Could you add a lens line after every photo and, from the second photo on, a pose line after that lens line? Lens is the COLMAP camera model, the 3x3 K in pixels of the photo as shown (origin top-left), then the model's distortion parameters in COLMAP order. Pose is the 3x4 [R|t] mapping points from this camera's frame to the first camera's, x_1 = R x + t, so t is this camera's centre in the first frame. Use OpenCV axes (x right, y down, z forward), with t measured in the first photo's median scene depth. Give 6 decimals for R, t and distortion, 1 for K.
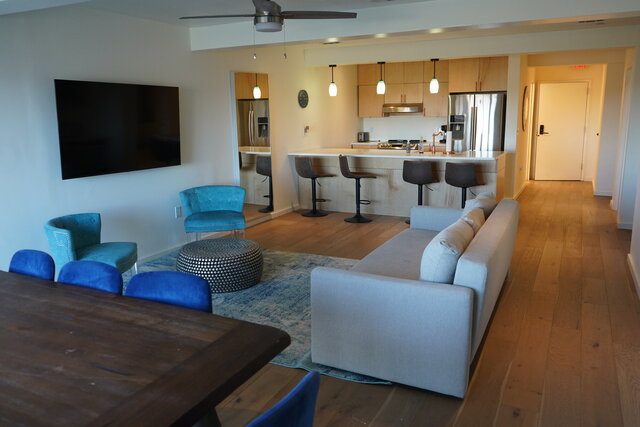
lens RADIAL K [[512.1, 0, 314.9], [0, 512.1, 212.1], [0, 0, 1]] dist [-0.017200, 0.016020]
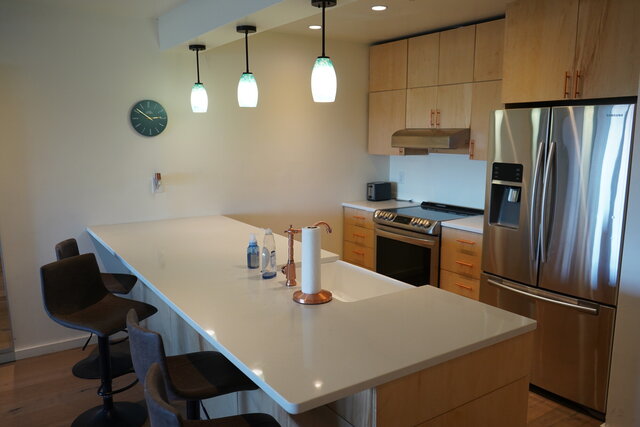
lens RADIAL K [[512.1, 0, 321.3], [0, 512.1, 214.5], [0, 0, 1]] dist [-0.017200, 0.016020]
pose [[0.875216, 0.093558, -0.474599, 0.338945], [-0.106972, 0.994261, -0.001271, -0.136093], [0.471756, 0.051881, 0.880201, 0.604851]]
